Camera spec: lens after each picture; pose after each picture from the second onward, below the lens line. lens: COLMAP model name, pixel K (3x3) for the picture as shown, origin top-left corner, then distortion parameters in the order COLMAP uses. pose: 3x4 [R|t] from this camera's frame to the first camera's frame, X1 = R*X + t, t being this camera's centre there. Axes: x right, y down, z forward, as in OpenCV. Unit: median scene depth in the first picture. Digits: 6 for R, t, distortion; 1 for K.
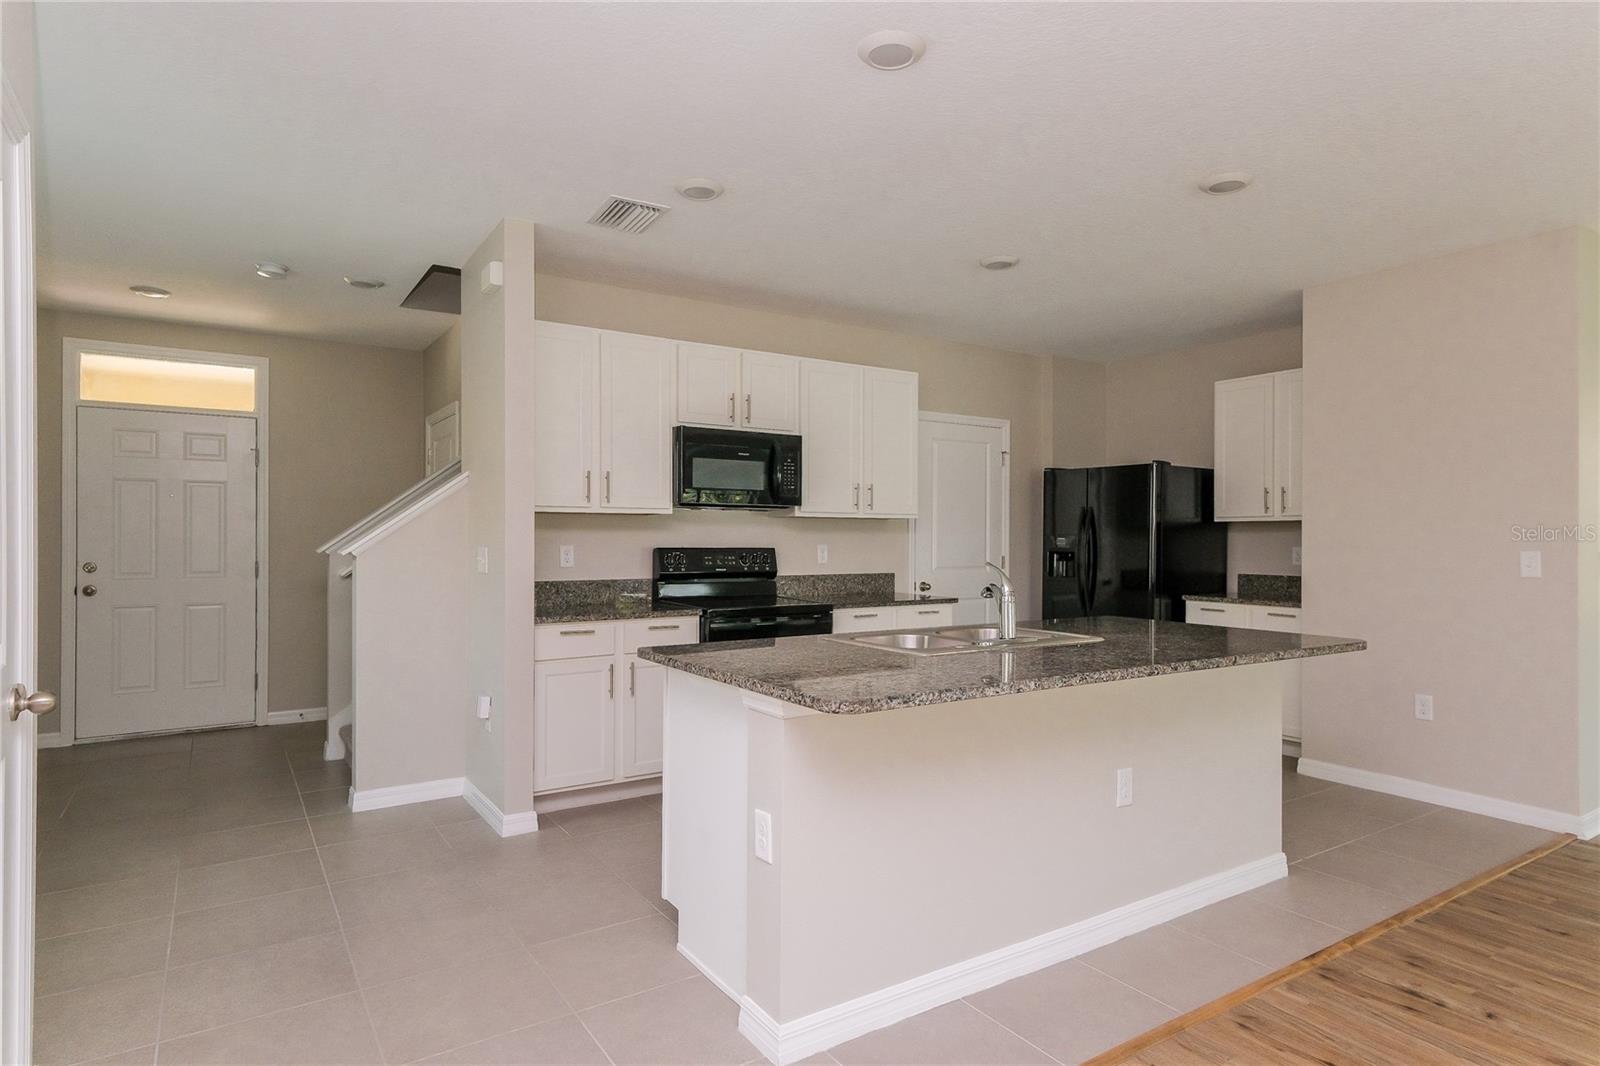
lens RADIAL K [[883.9, 0, 800.0], [0, 883.9, 533.0], [0, 0, 1]] dist [0.004519, 0.002267]
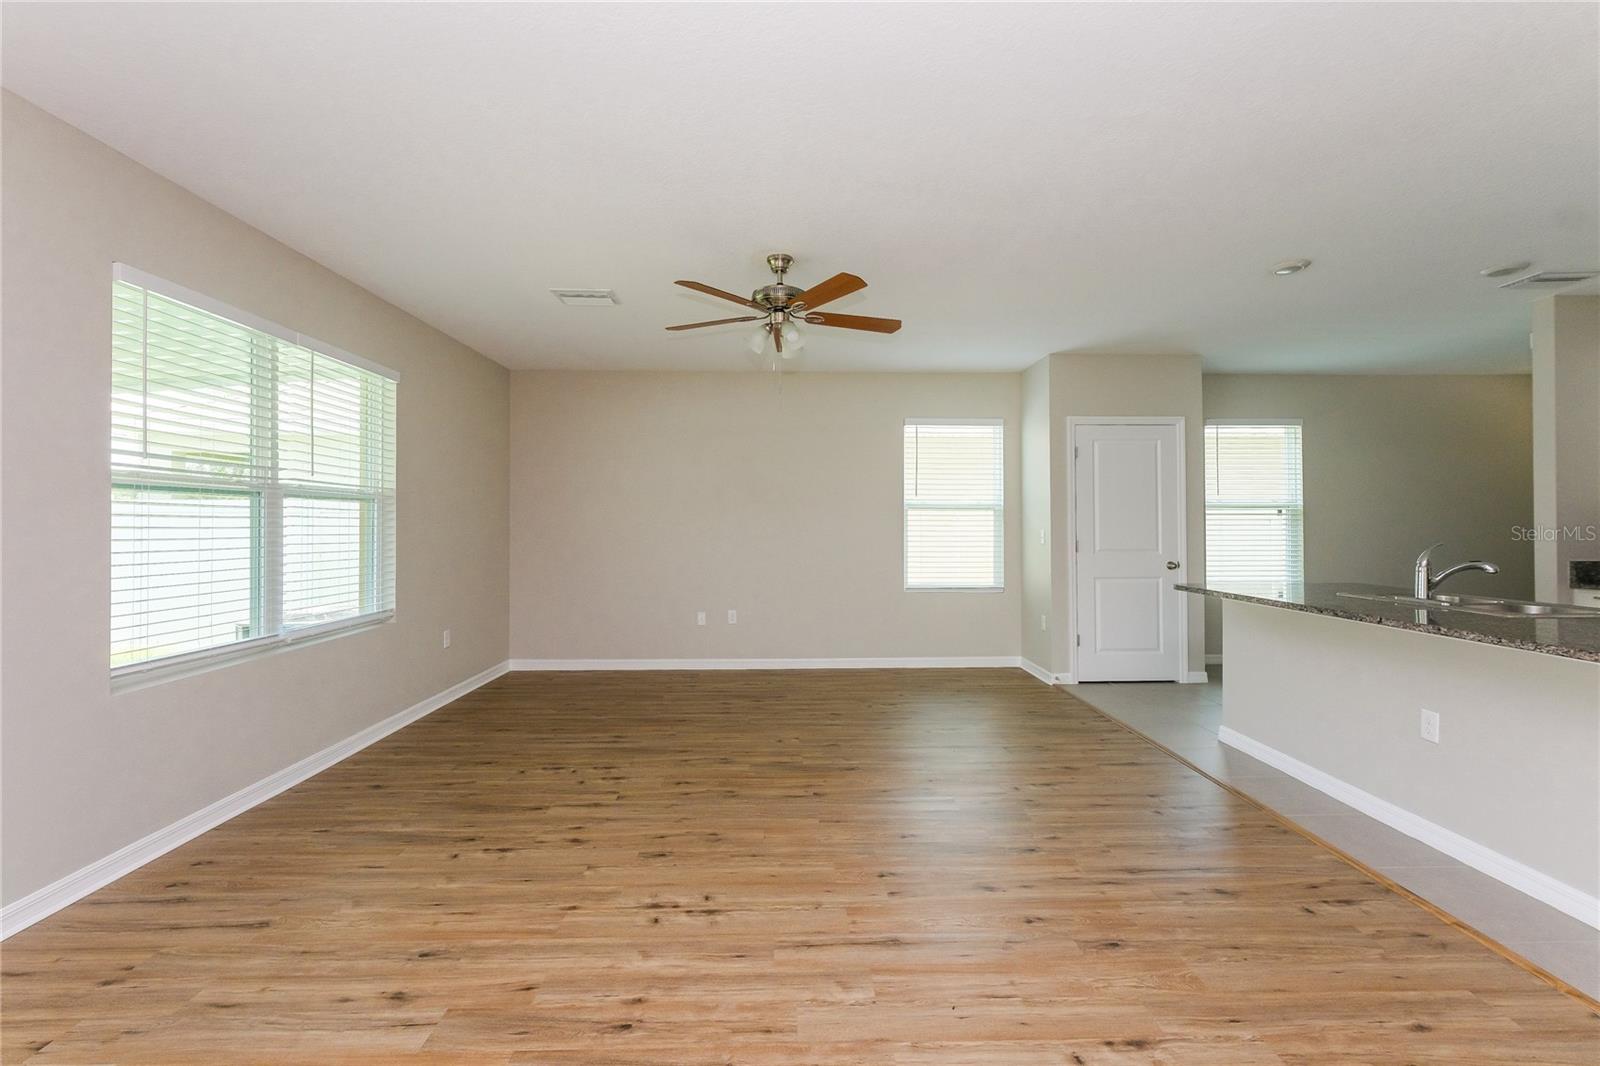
lens RADIAL K [[682.1, 0, 800.0], [0, 682.1, 533.0], [0, 0, 1]] dist [0.000413, -0.000035]
pose [[-0.534040, 0.003965, -0.845450, 1.838385], [-0.001162, 0.999985, 0.005423, 0.015963], [0.845458, 0.003878, -0.534027, 0.856730]]
